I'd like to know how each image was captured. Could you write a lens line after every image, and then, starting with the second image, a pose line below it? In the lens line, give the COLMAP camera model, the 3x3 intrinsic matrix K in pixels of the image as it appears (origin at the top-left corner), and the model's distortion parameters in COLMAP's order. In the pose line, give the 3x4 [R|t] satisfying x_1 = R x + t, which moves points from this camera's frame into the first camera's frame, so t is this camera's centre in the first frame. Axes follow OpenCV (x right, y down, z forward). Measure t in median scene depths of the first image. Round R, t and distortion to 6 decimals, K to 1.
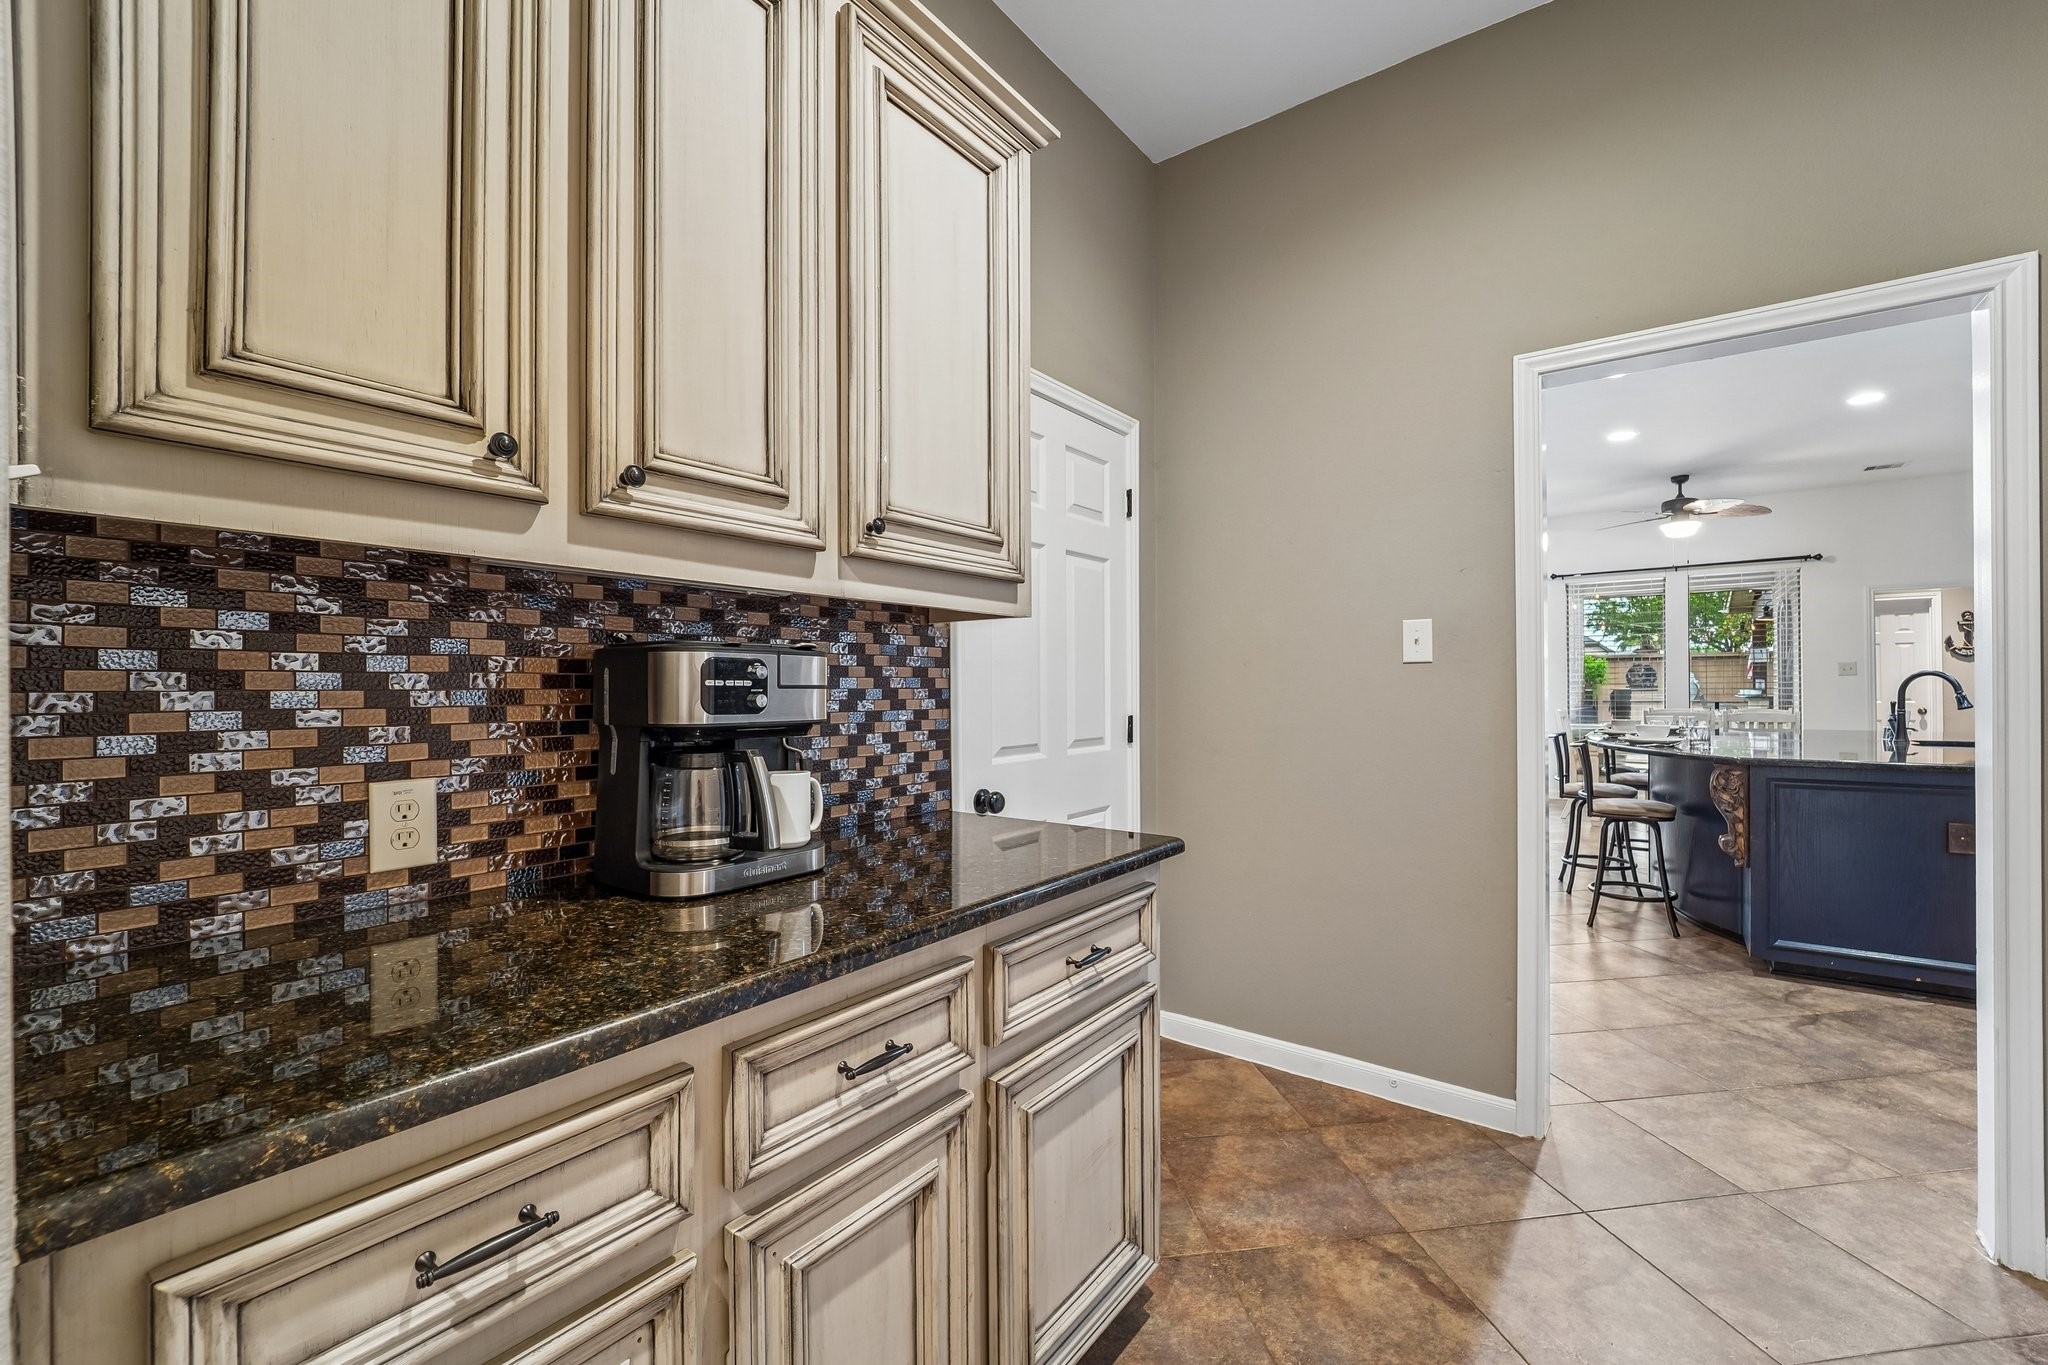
lens RADIAL K [[823.2, 0, 1029.0], [0, 823.2, 691.9], [0, 0, 1]] dist [-0.020931, 0.000063]
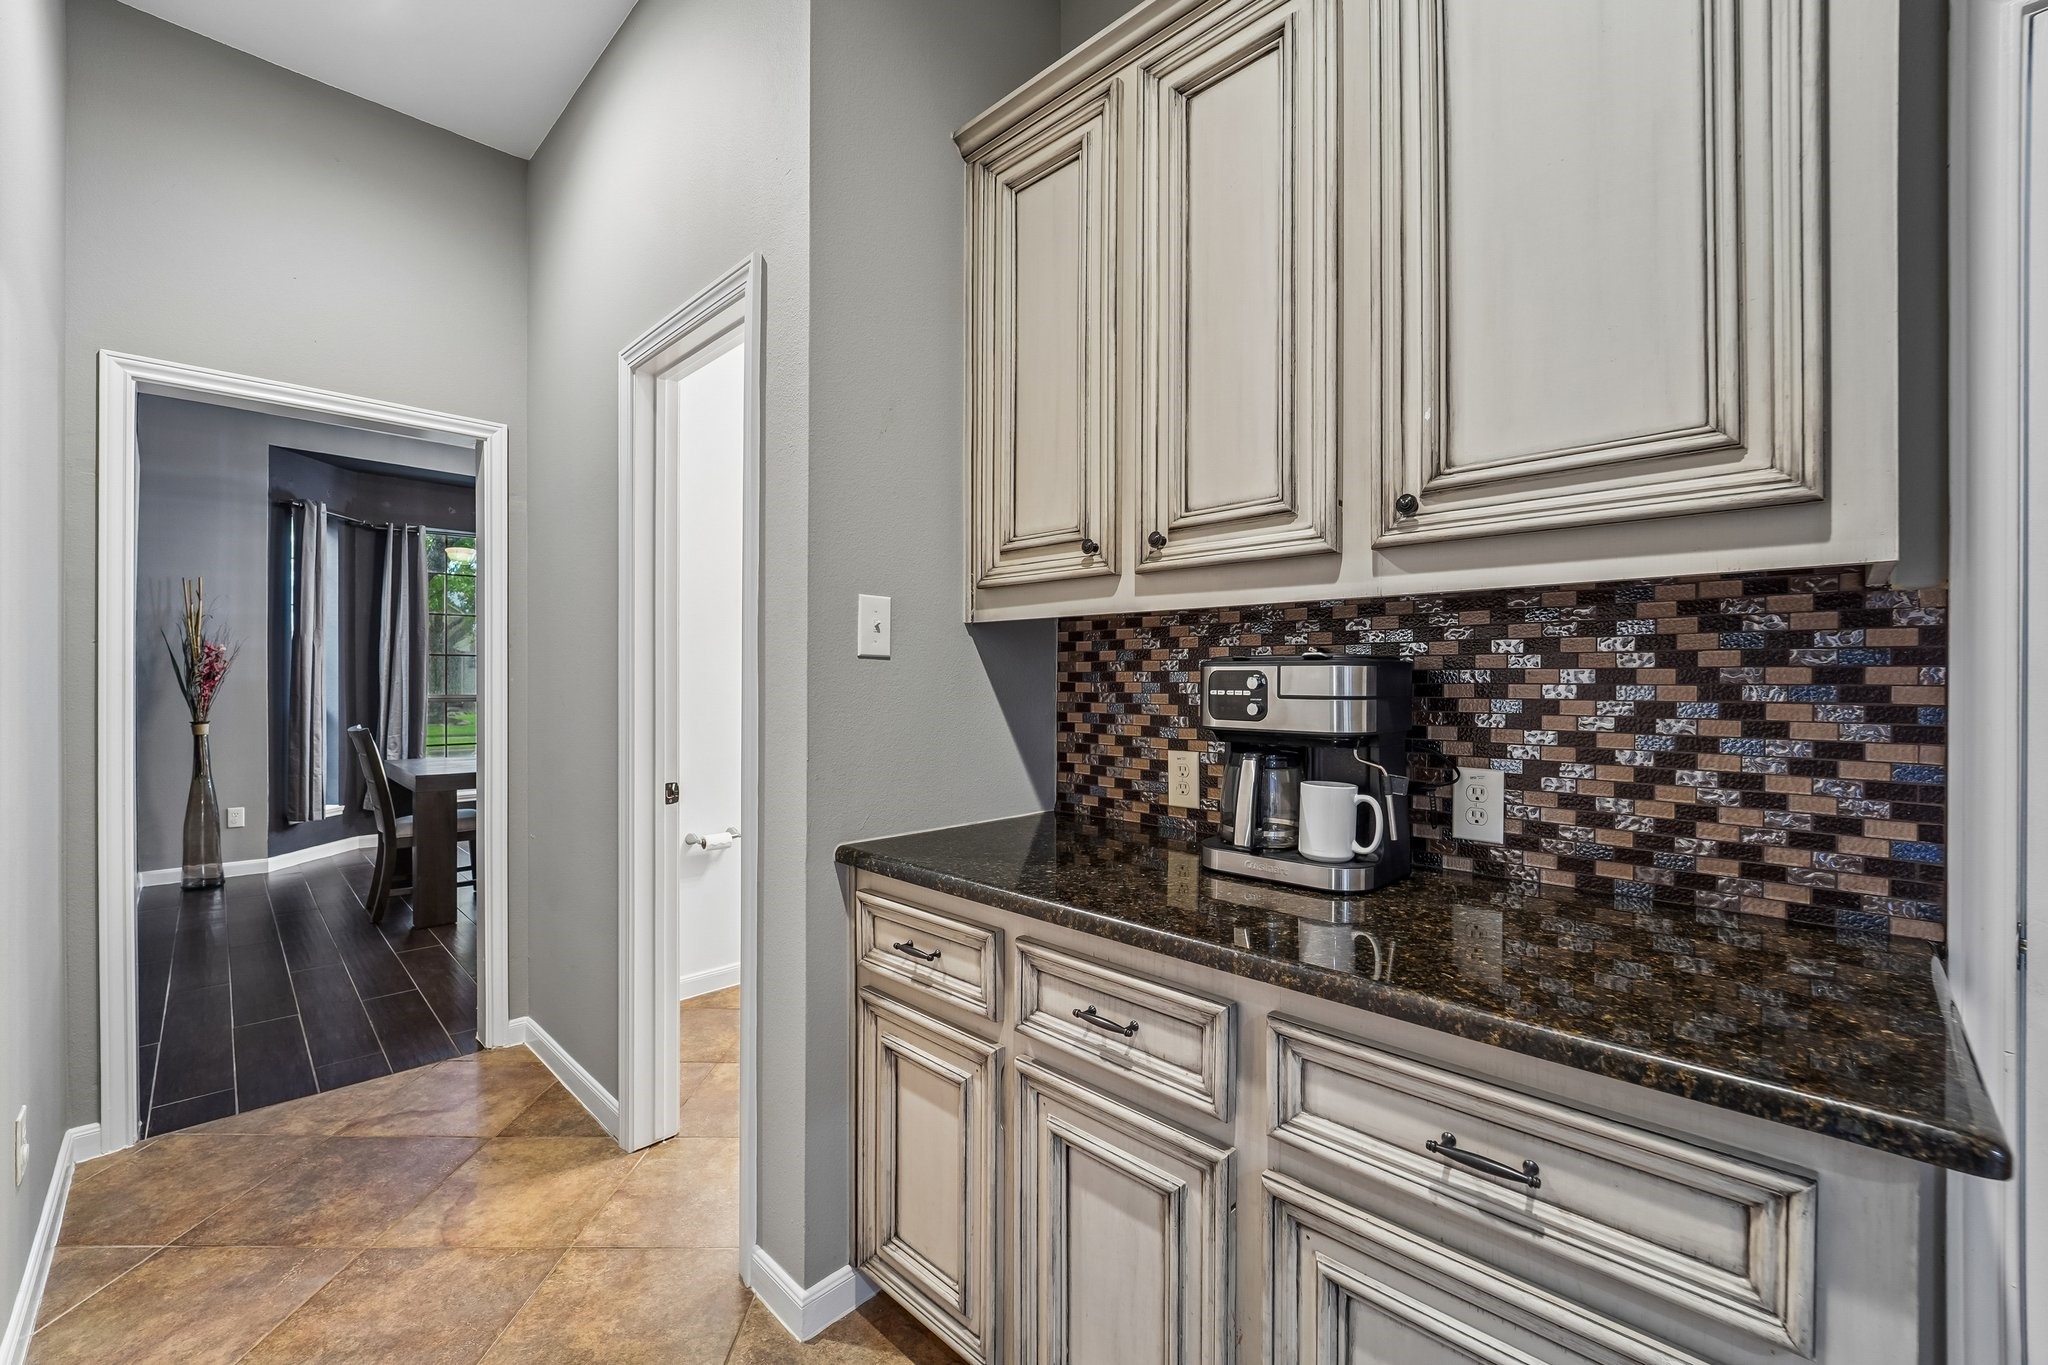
lens RADIAL K [[823.2, 0, 1027.2], [0, 823.2, 682.8], [0, 0, 1]] dist [-0.020931, 0.000063]
pose [[-0.130457, 0.001174, -0.991453, 0.697836], [-0.010735, 0.999939, 0.002597, -0.020310], [0.991396, 0.010982, -0.130437, 0.745069]]
